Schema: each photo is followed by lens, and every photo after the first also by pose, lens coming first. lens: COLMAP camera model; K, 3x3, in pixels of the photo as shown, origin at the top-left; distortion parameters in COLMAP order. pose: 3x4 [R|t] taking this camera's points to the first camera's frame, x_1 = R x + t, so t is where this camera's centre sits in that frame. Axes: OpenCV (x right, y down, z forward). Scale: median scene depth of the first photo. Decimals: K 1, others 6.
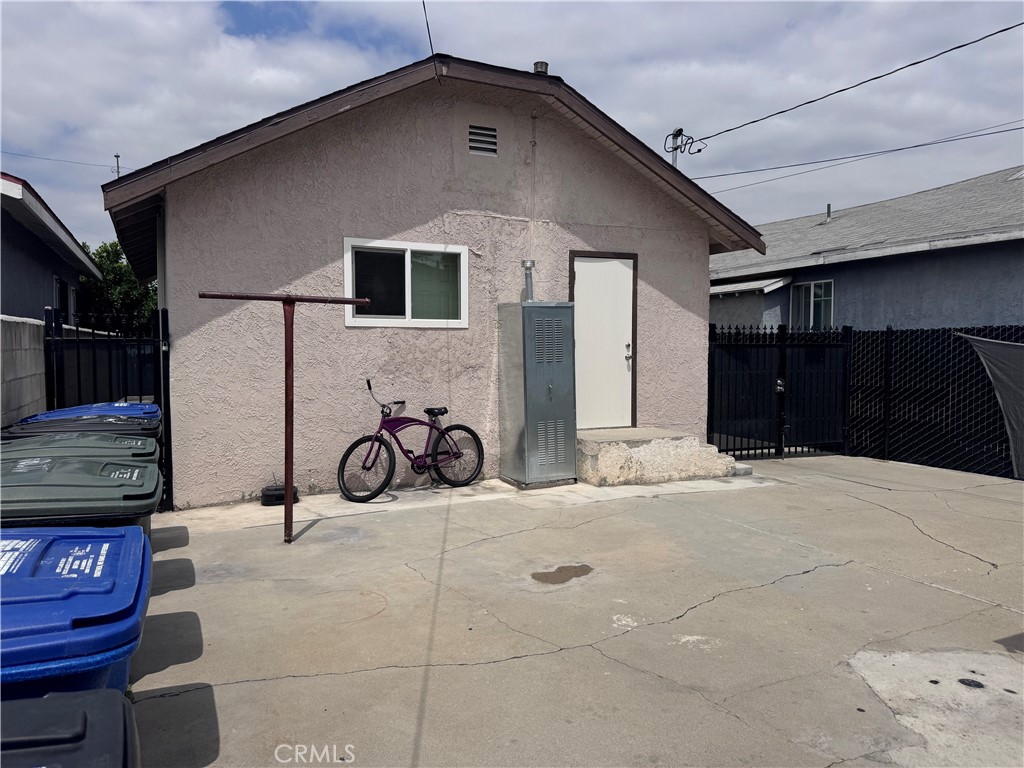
lens RADIAL K [[731.5, 0, 514.6], [0, 731.5, 379.9], [0, 0, 1]] dist [0.003536, -0.002725]
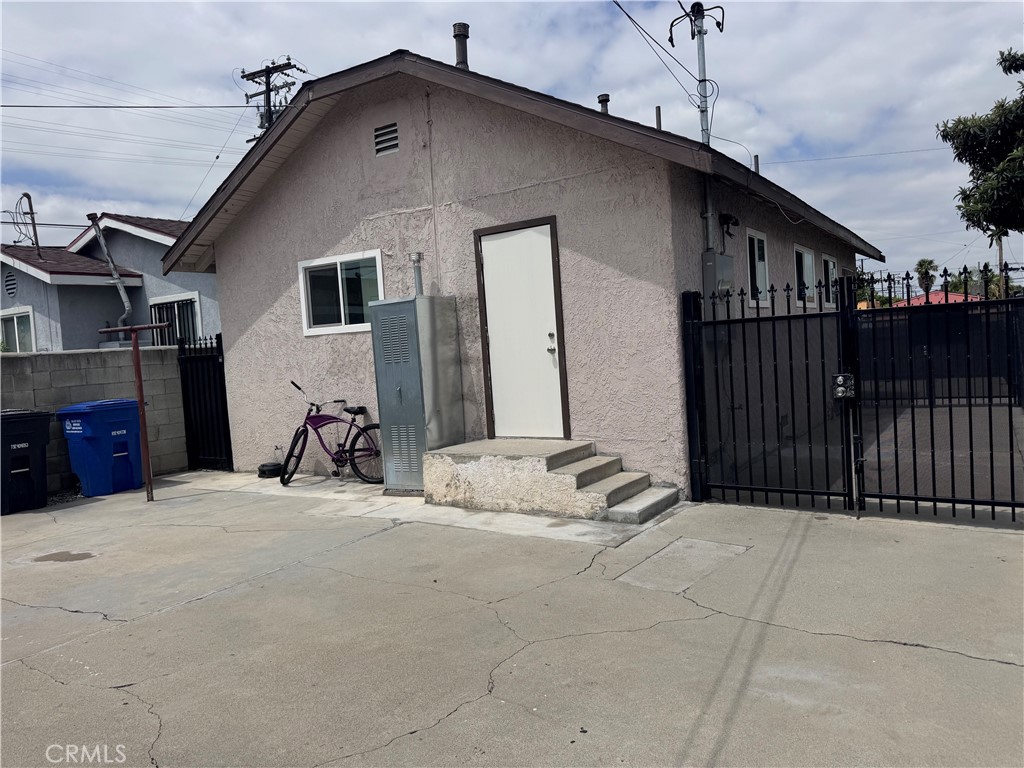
lens RADIAL K [[725.5, 0, 512.0], [0, 725.5, 384.0], [0, 0, 1]] dist [-0.009816, -0.005297]
pose [[0.533031, 0.009124, -0.846047, 0.875303], [0.022763, 0.999425, 0.025119, -0.016361], [0.845789, -0.032647, 0.532517, 0.606020]]
